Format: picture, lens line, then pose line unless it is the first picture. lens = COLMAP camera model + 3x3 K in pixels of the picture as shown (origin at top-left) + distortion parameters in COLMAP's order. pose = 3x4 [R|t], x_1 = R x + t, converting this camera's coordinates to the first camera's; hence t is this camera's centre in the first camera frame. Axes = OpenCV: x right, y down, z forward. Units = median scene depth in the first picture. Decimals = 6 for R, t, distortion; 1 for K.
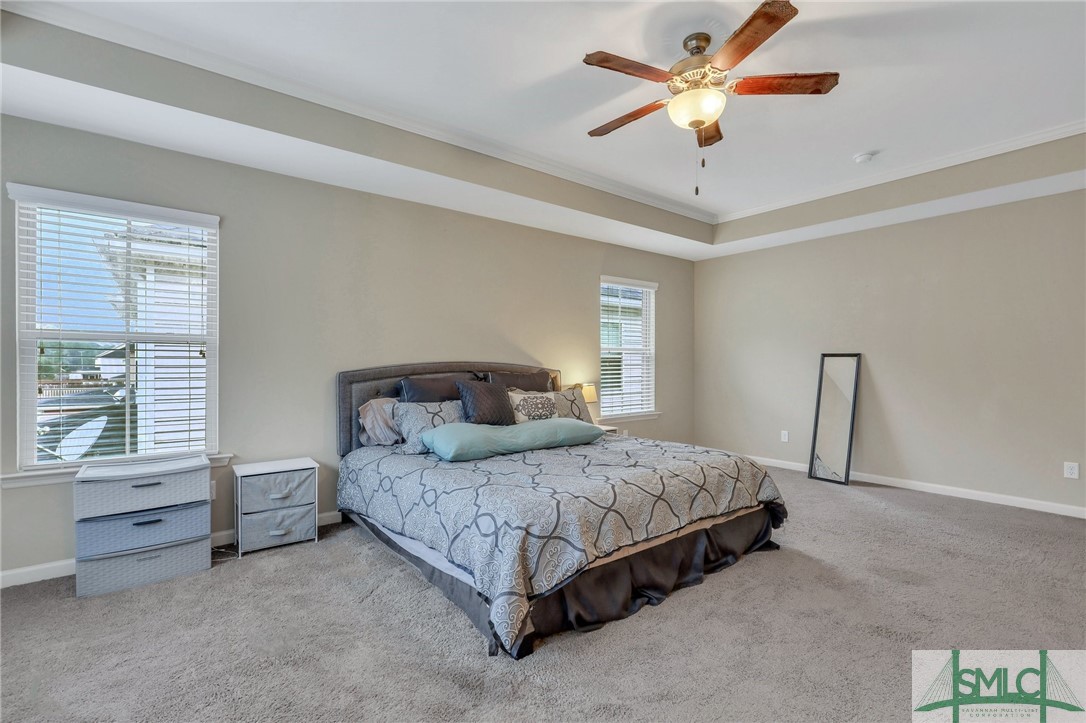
lens RADIAL K [[496.7, 0, 544.6], [0, 496.7, 357.2], [0, 0, 1]] dist [0.003260, 0.000131]
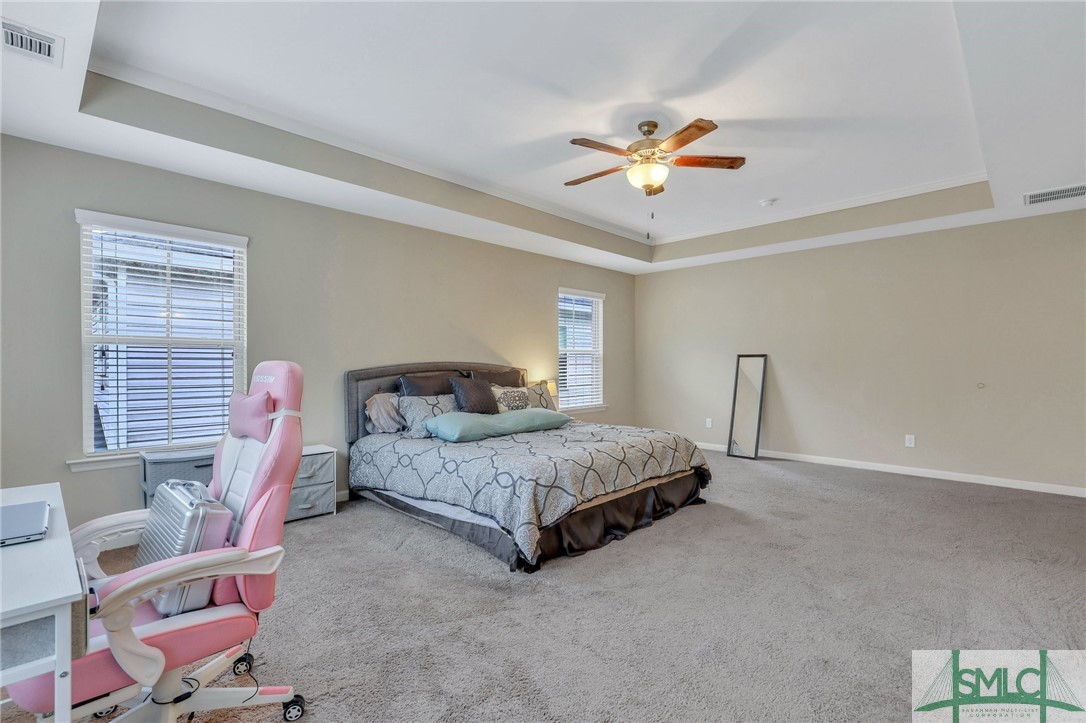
lens RADIAL K [[496.7, 0, 544.1], [0, 496.7, 357.4], [0, 0, 1]] dist [0.003260, 0.000131]
pose [[0.991334, -0.001690, 0.131352, -0.126334], [0.001653, 0.999999, 0.000395, -0.002434], [-0.131353, -0.000174, 0.991336, -0.253207]]
